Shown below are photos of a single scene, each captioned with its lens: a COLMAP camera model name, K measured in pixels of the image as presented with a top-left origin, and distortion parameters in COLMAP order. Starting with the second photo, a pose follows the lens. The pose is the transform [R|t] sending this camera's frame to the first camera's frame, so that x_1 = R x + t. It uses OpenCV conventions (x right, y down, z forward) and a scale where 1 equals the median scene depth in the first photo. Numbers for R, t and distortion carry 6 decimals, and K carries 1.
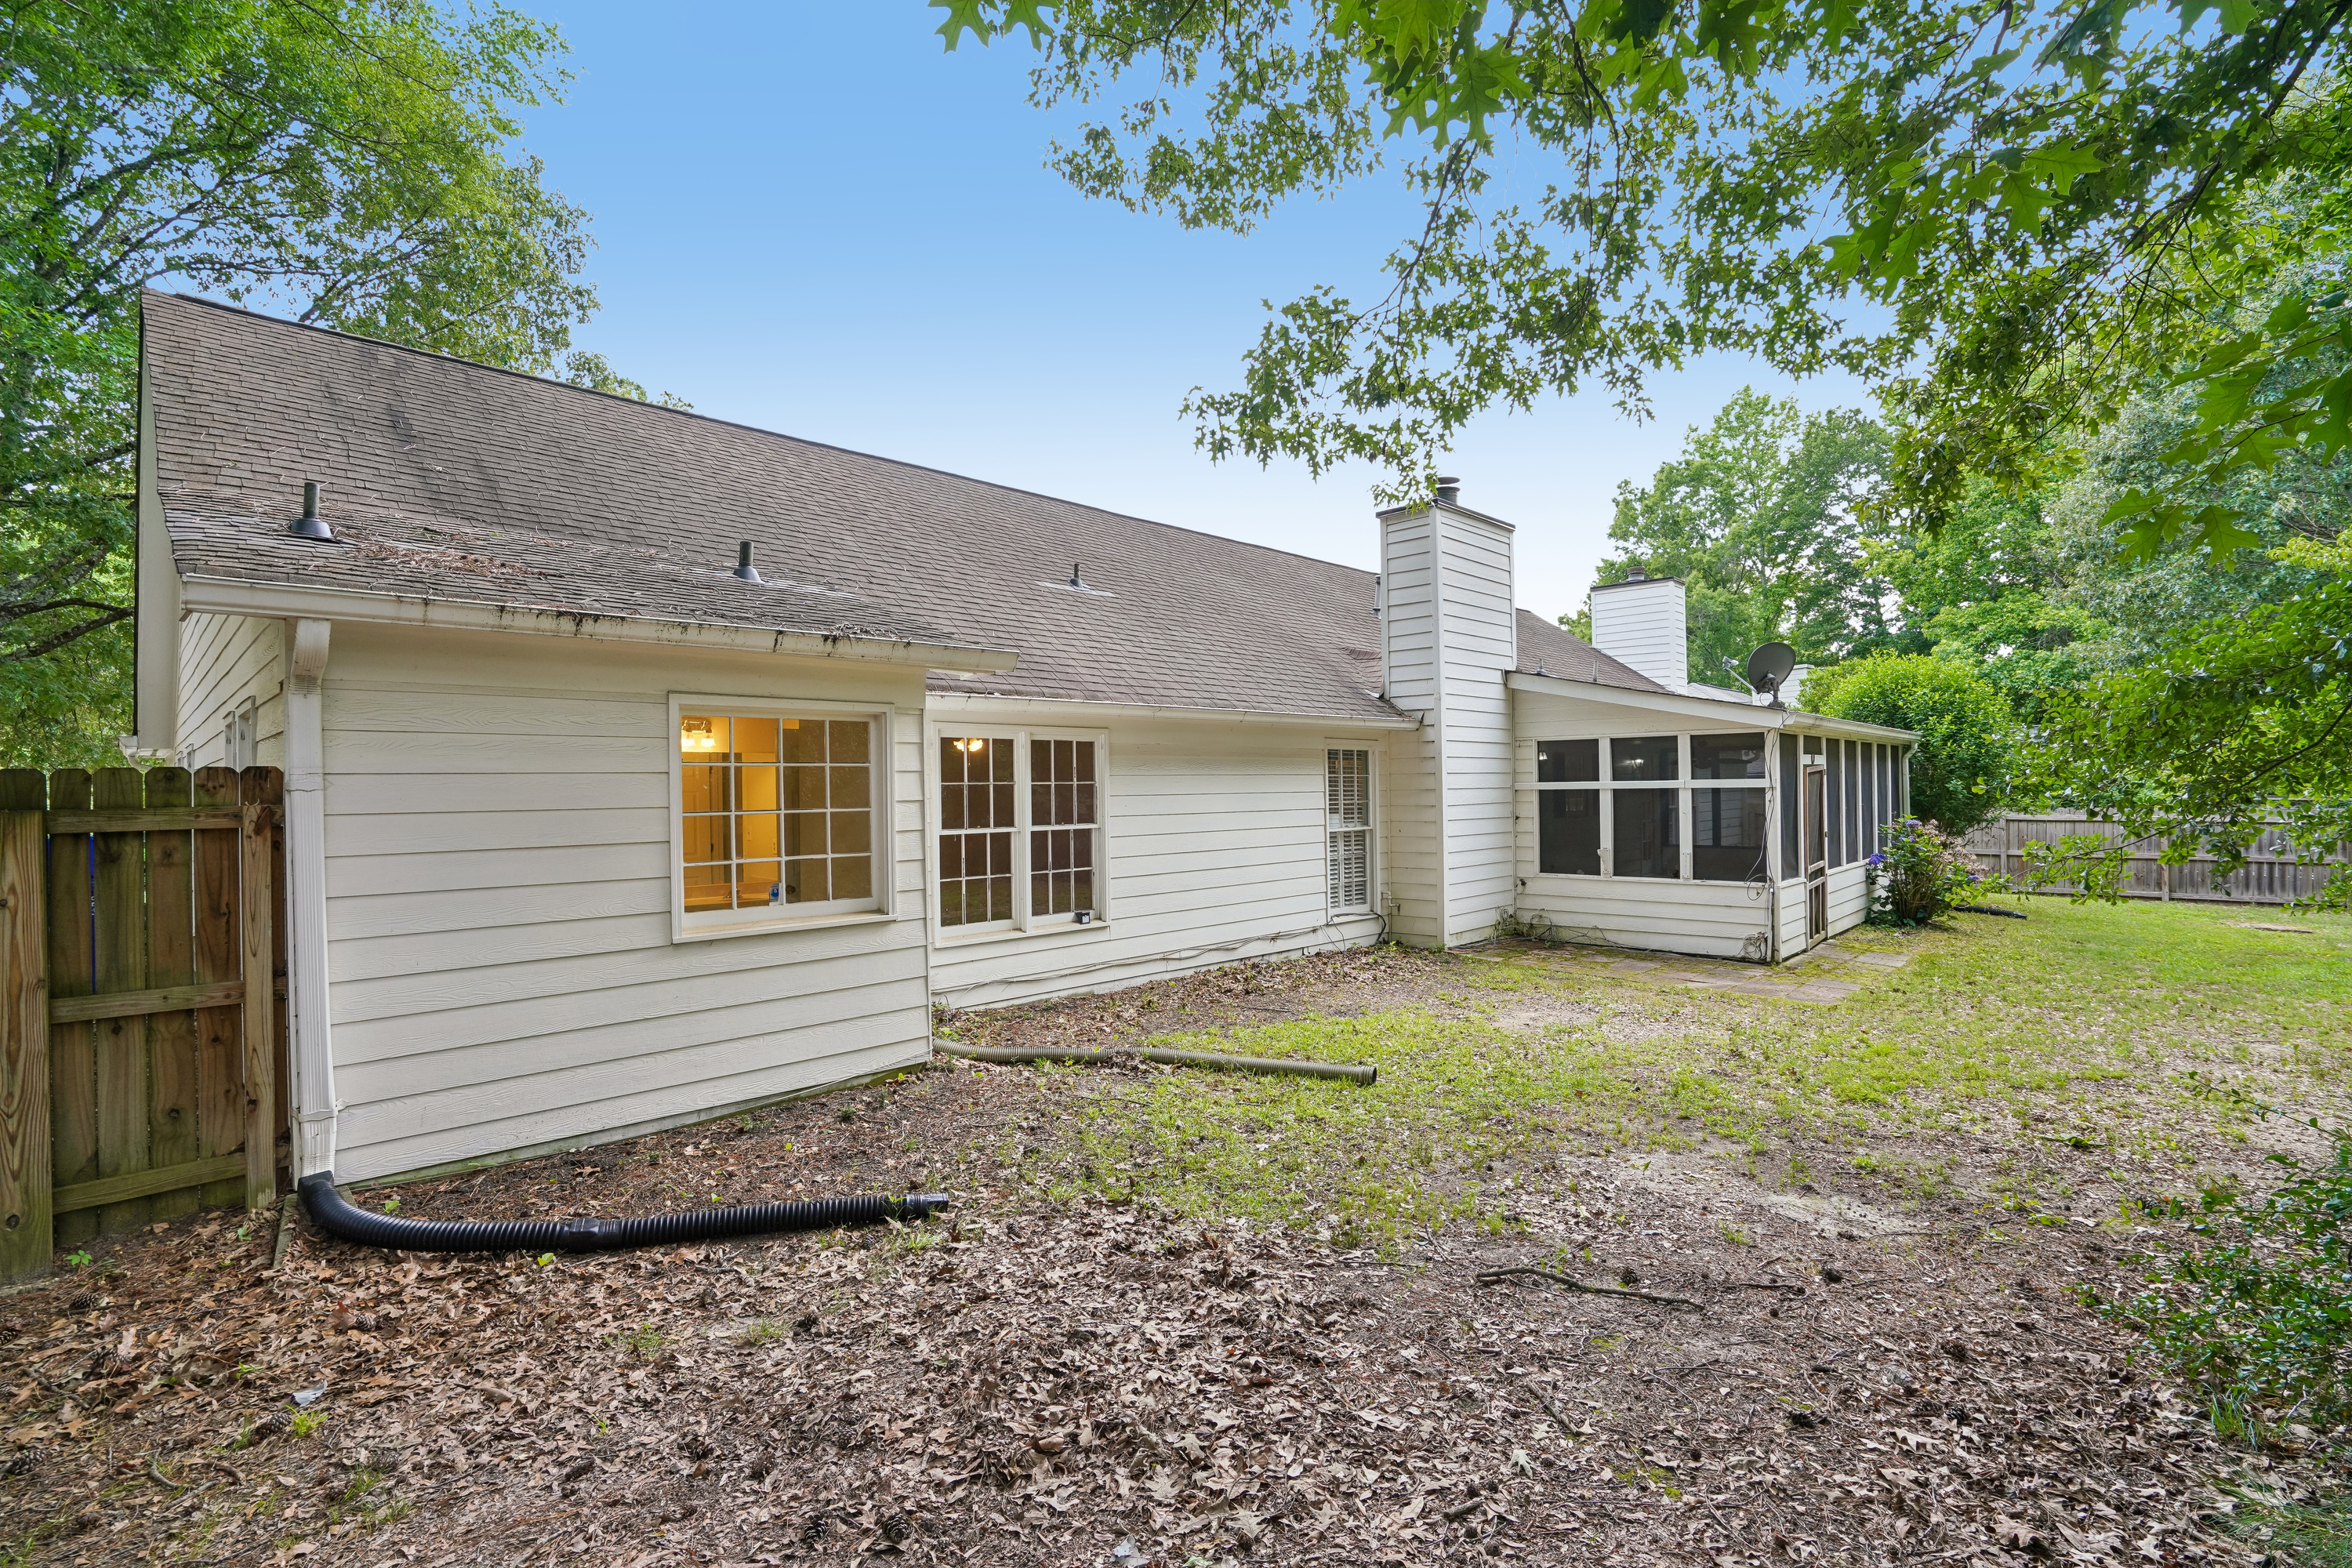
lens RADIAL K [[1075.0, 0, 1159.4], [0, 1075.0, 789.1], [0, 0, 1]] dist [-0.002638, -0.000194]
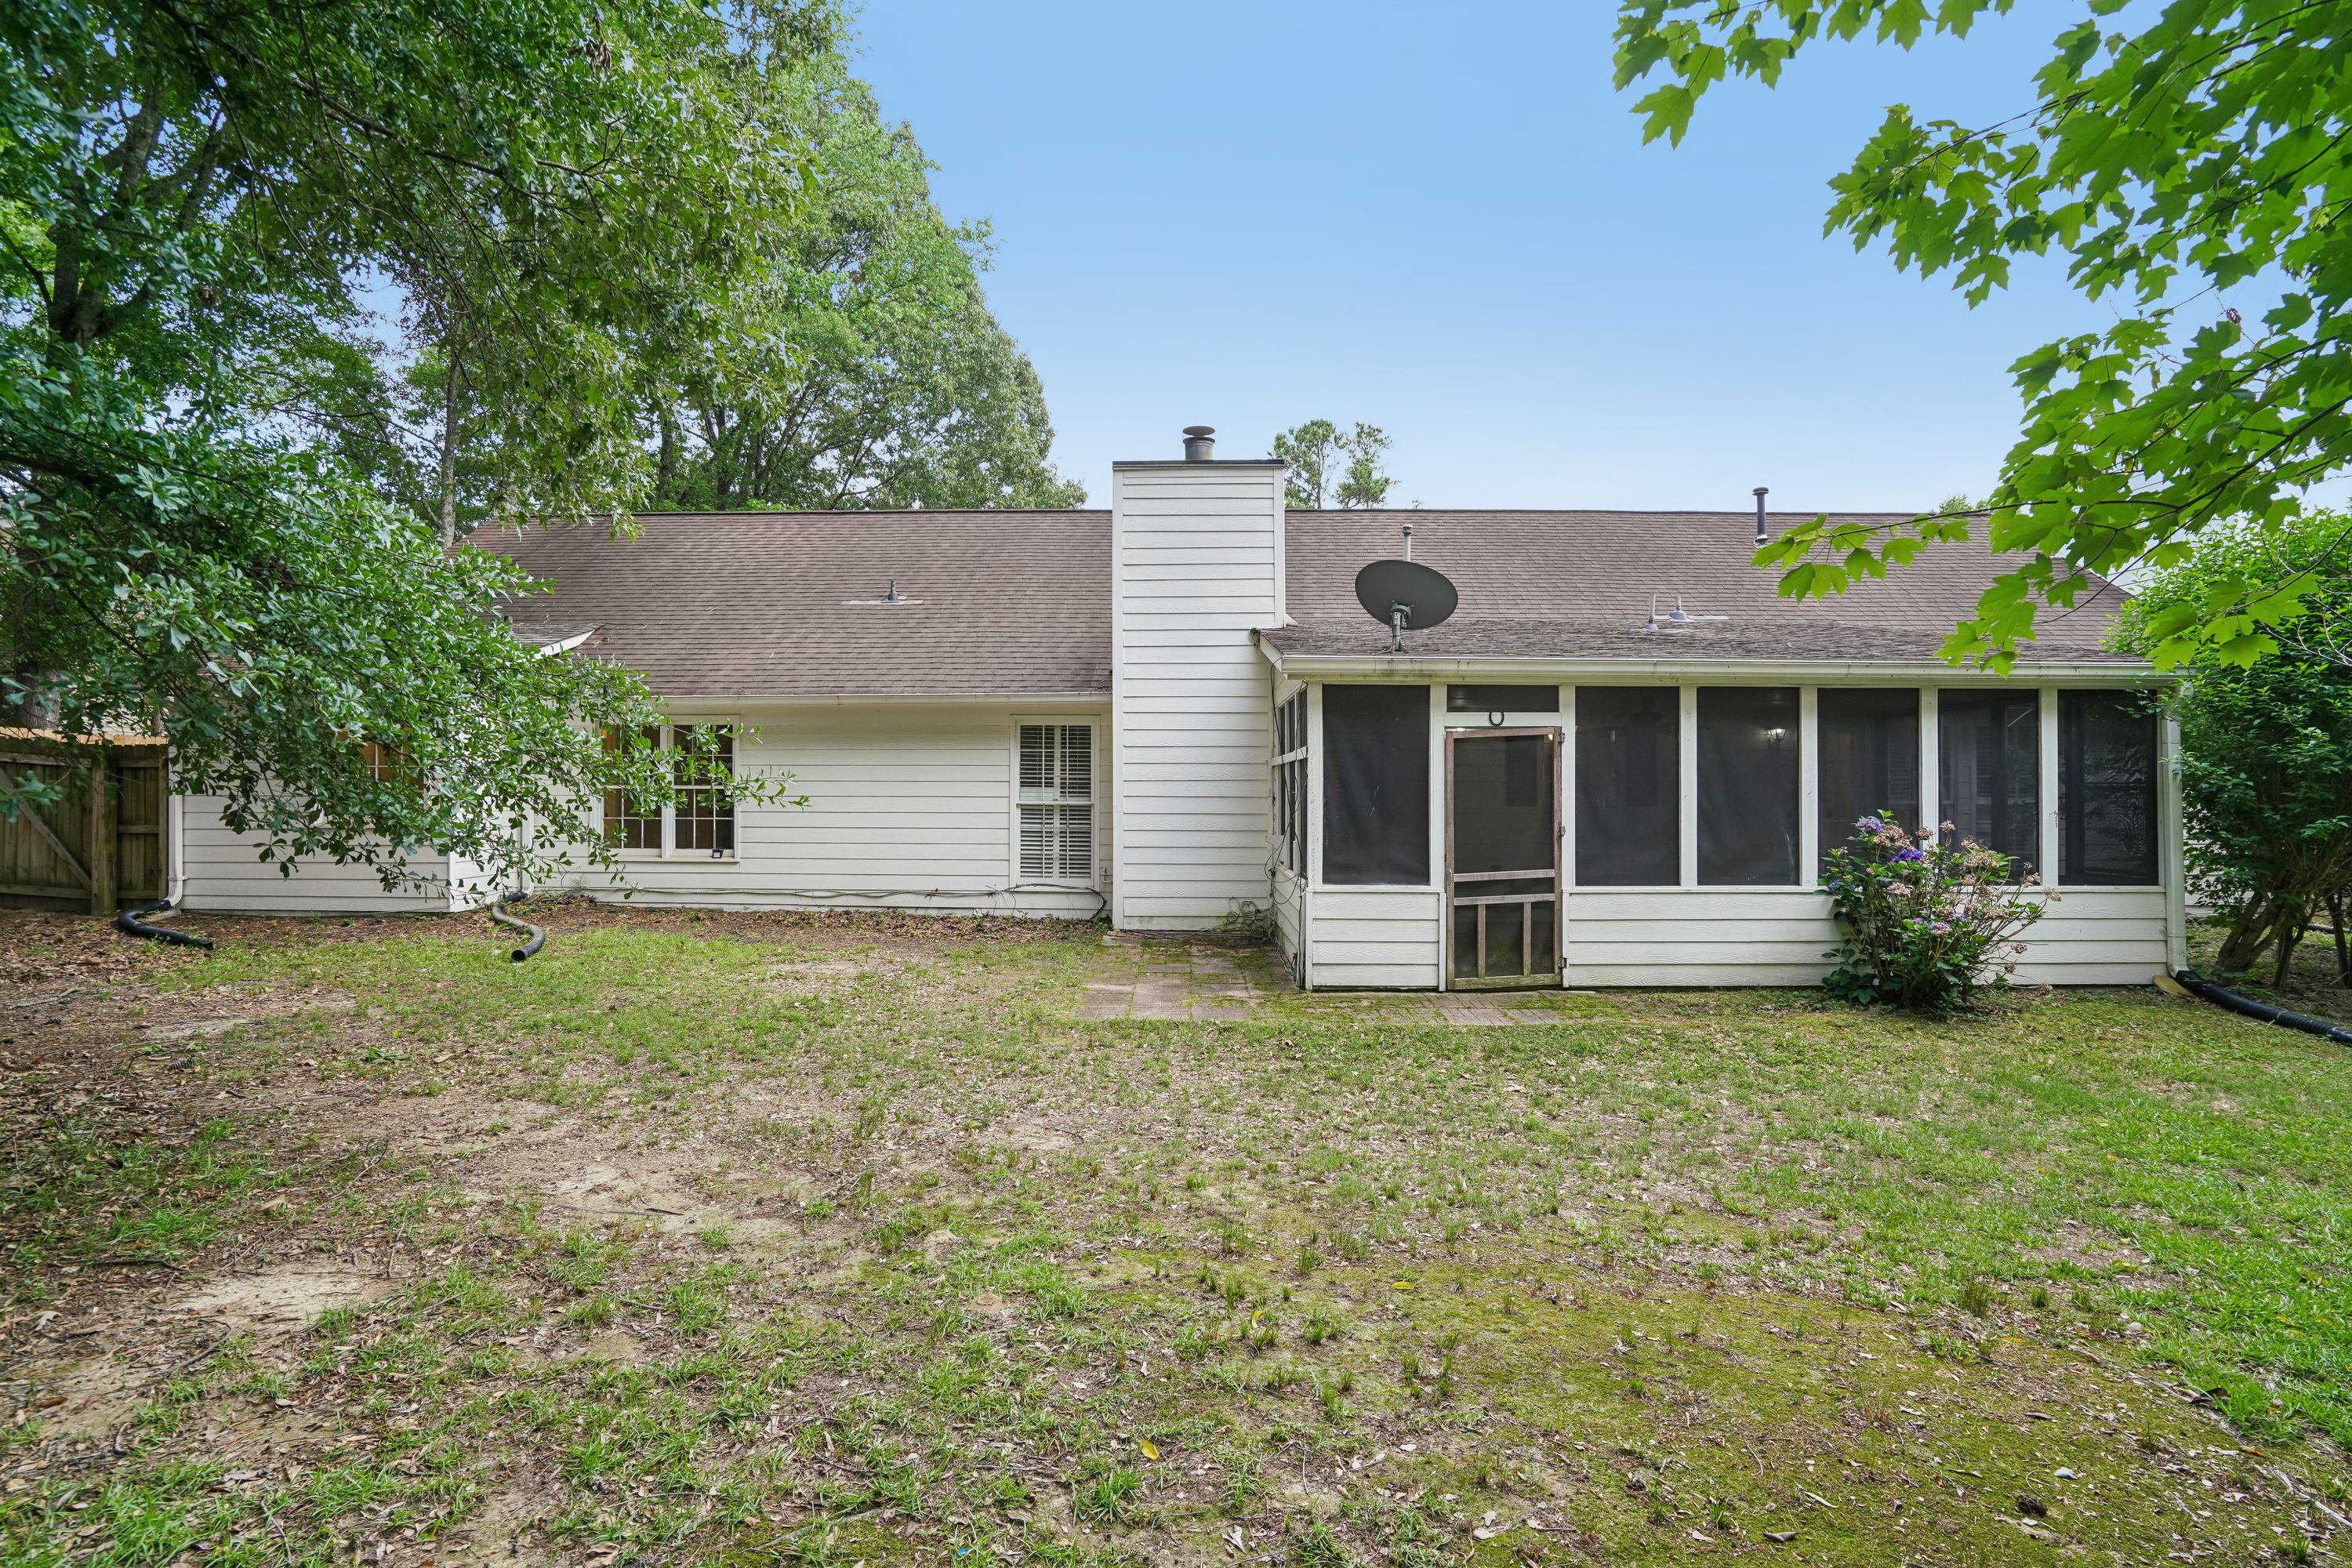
lens RADIAL K [[1075.0, 0, 1159.4], [0, 1075.0, 789.1], [0, 0, 1]] dist [-0.002638, -0.000194]
pose [[0.685326, 0.011161, -0.728151, 1.039751], [-0.016229, 0.999868, 0.000051, 0.023535], [0.728055, 0.011782, 0.685417, 0.381843]]
